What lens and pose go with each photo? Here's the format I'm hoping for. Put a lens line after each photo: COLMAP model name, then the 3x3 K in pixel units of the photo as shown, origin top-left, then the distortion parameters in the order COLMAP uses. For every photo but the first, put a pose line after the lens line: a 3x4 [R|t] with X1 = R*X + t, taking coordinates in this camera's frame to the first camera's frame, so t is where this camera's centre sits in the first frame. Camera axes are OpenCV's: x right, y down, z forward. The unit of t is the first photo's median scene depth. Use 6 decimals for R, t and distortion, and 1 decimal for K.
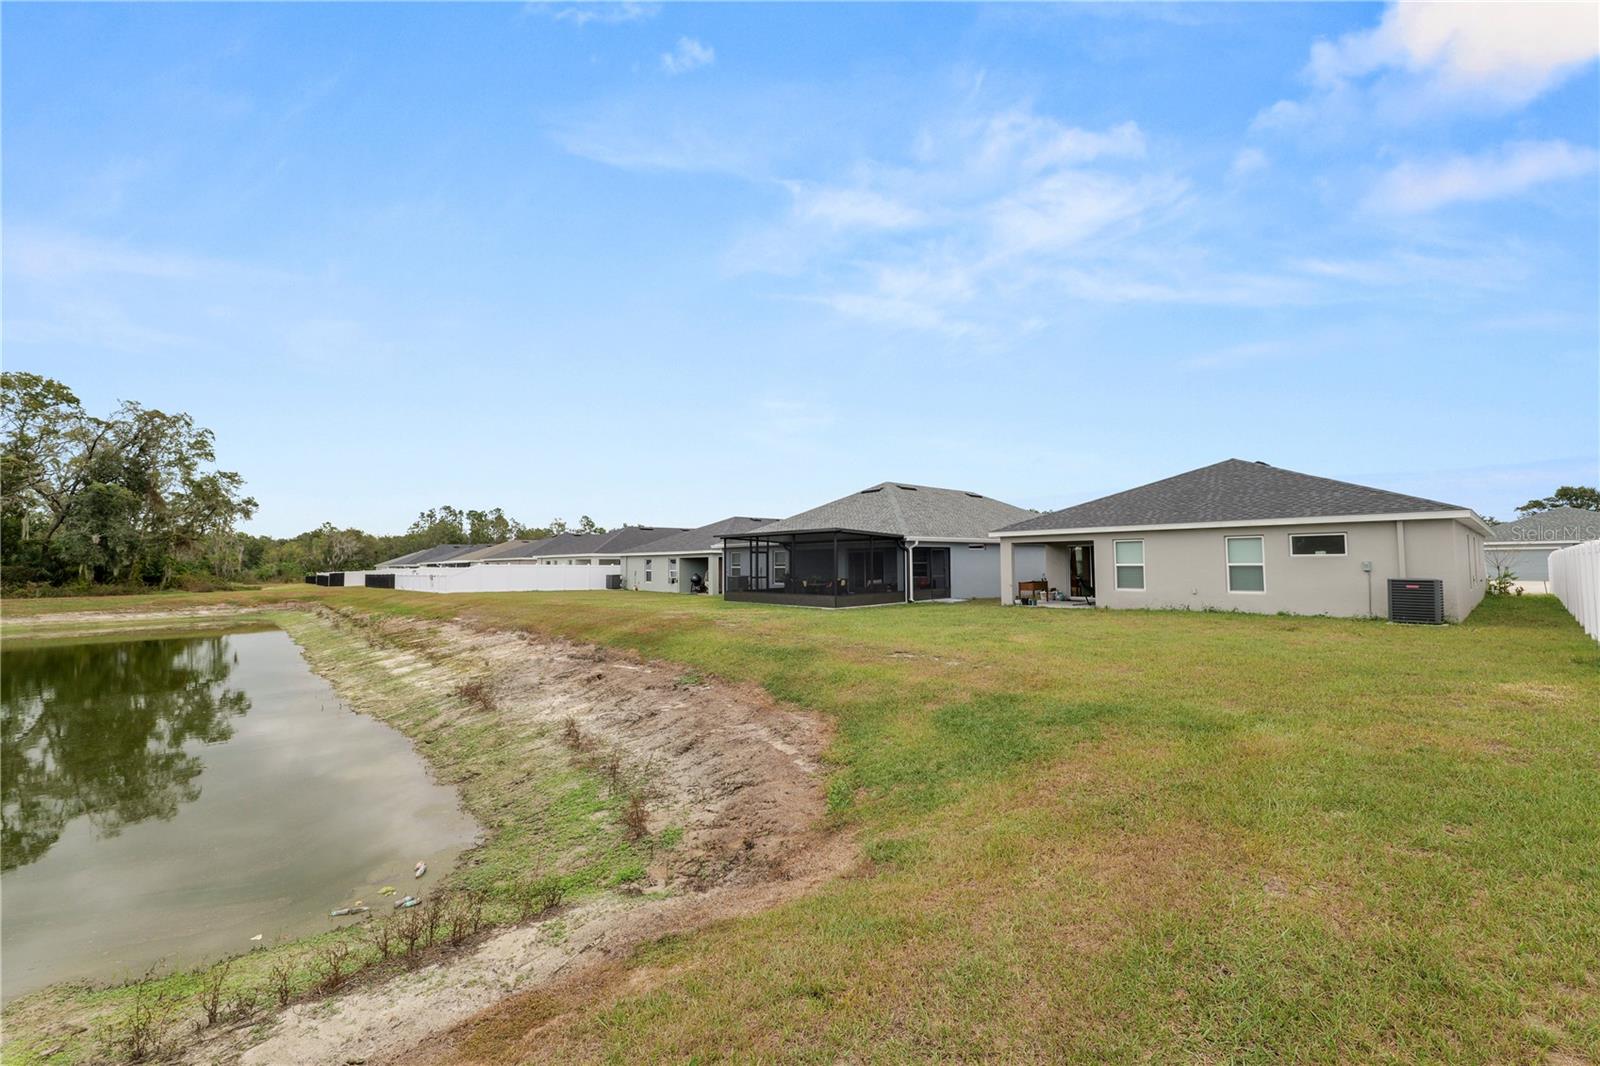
lens RADIAL K [[650.1, 0, 801.7], [0, 650.1, 531.3], [0, 0, 1]] dist [-0.015405, 0.001456]
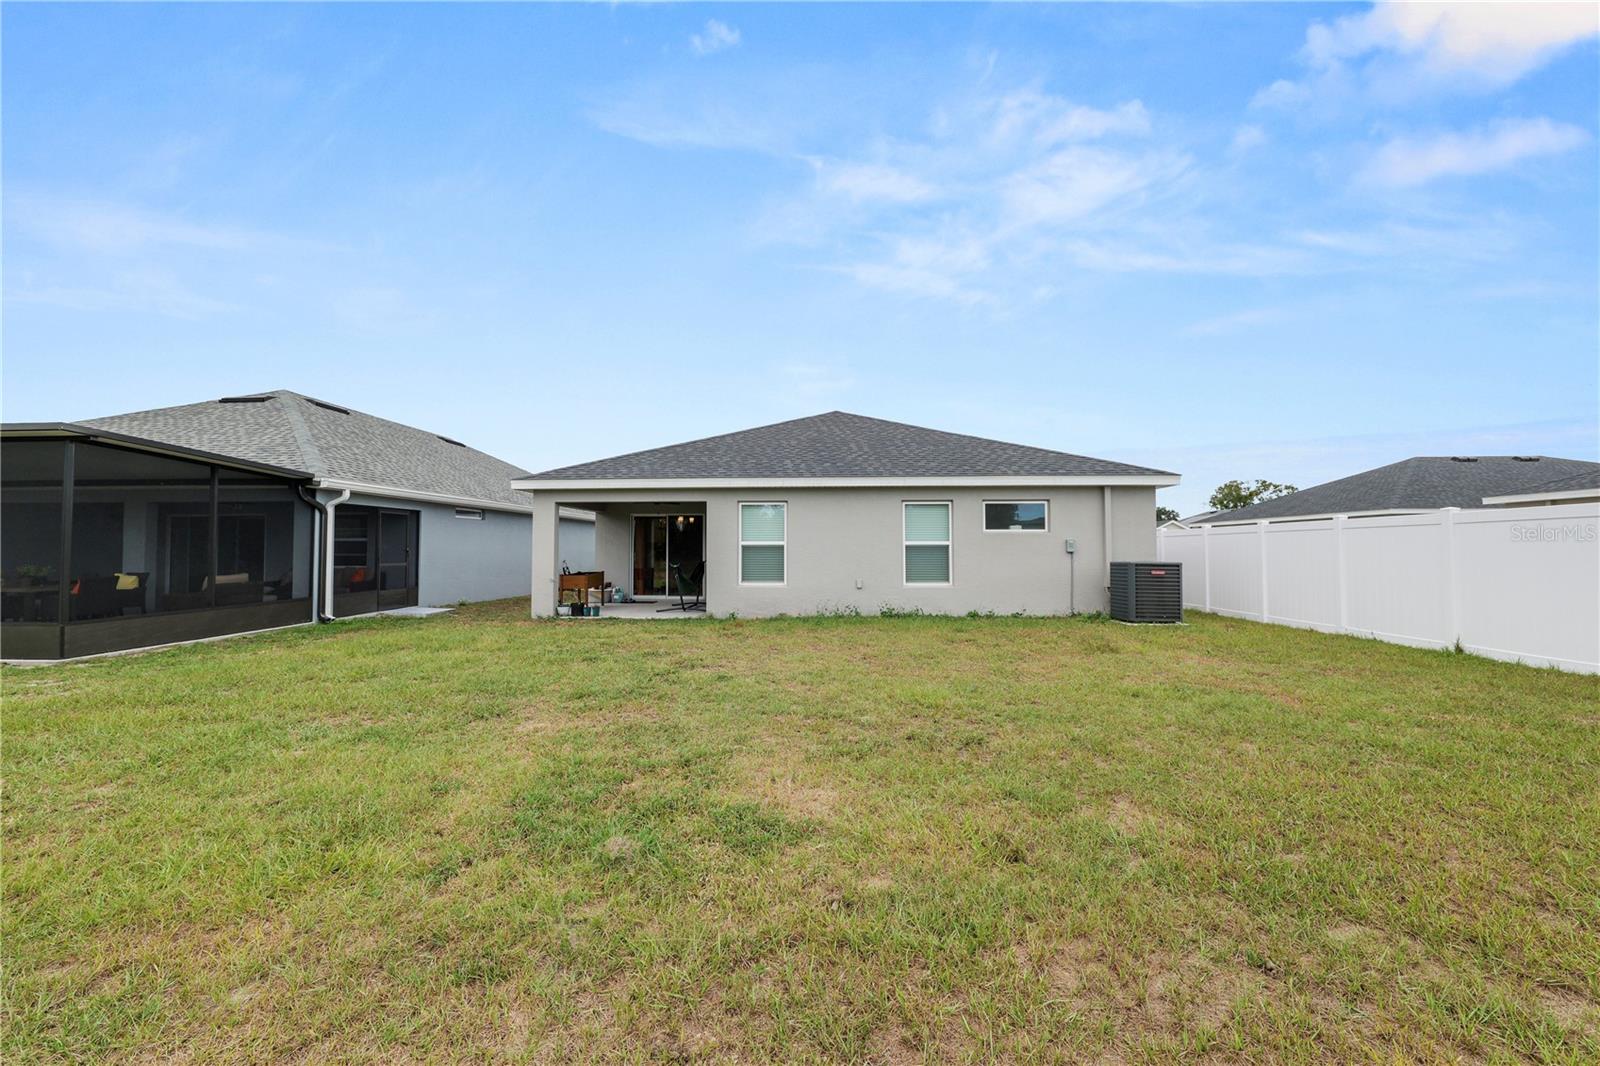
lens RADIAL K [[650.1, 0, 795.8], [0, 650.1, 528.6], [0, 0, 1]] dist [-0.015405, 0.001456]
pose [[0.704216, 0.030427, 0.709333, 0.077217], [-0.039695, 0.999206, -0.003452, 0.032028], [-0.708875, -0.025726, 0.704865, 0.450471]]
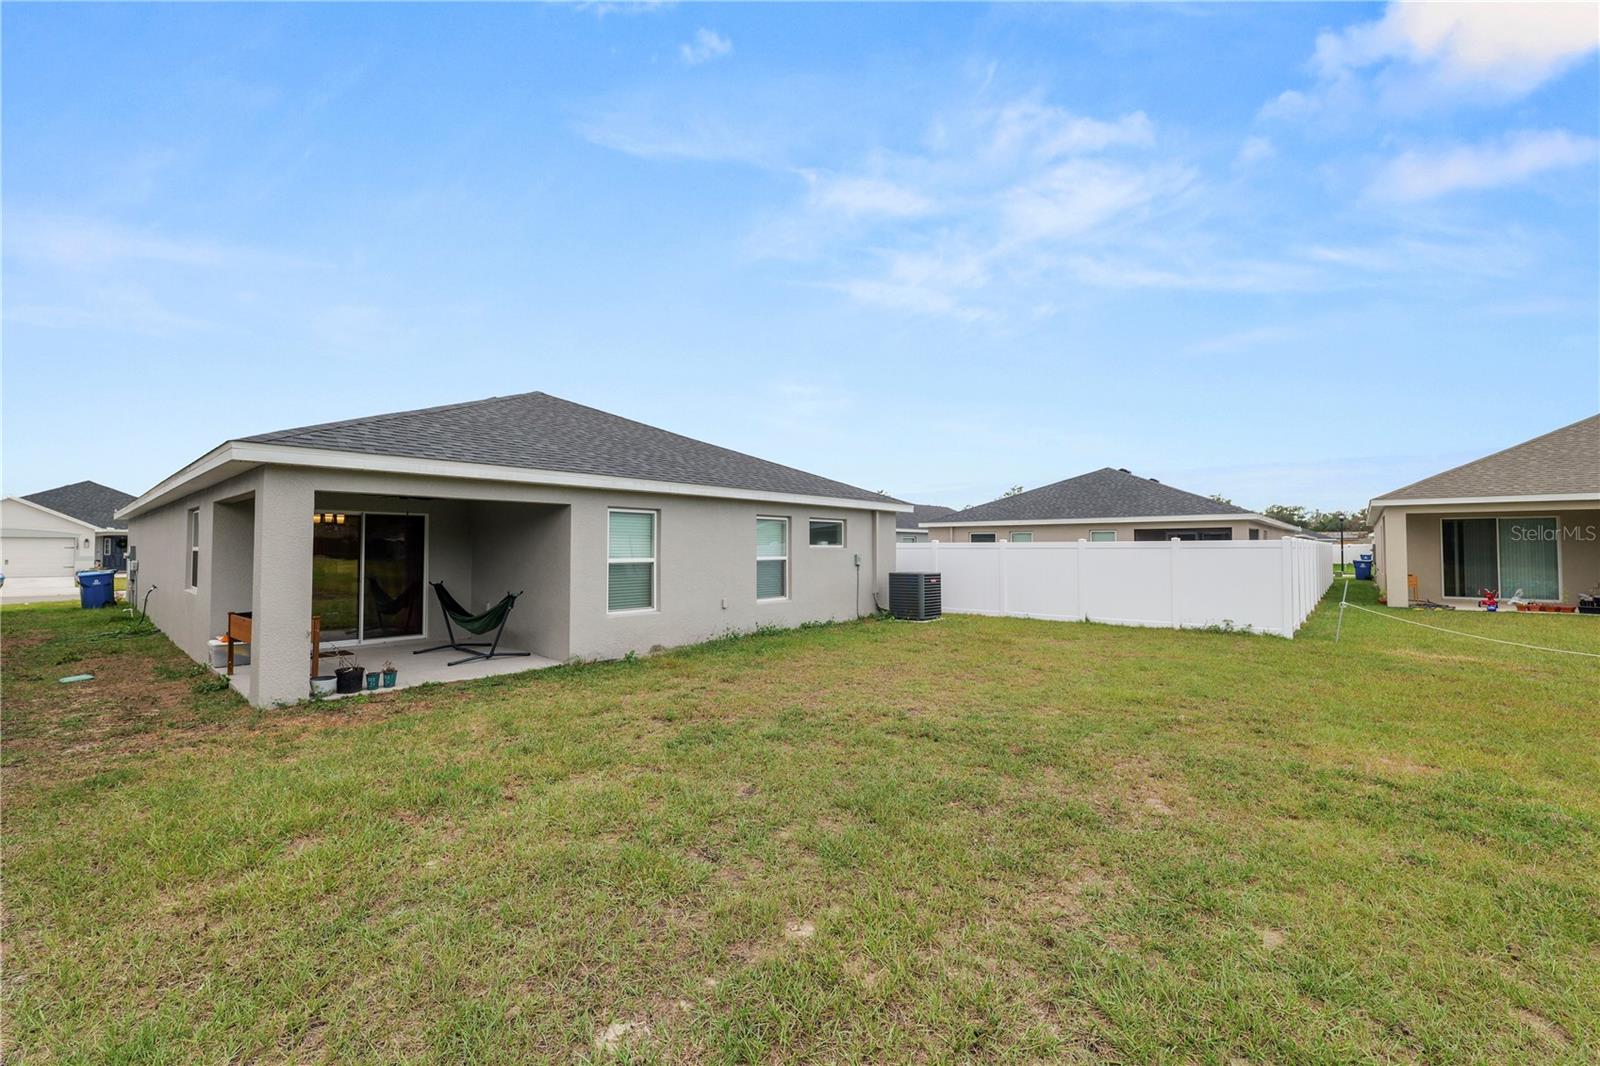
lens RADIAL K [[650.1, 0, 793.5], [0, 650.1, 536.6], [0, 0, 1]] dist [-0.015405, 0.001456]
pose [[-0.123073, 0.031091, 0.991910, 0.008560], [-0.045434, 0.998285, -0.036929, 0.038271], [-0.991357, -0.049612, -0.121449, 0.773737]]
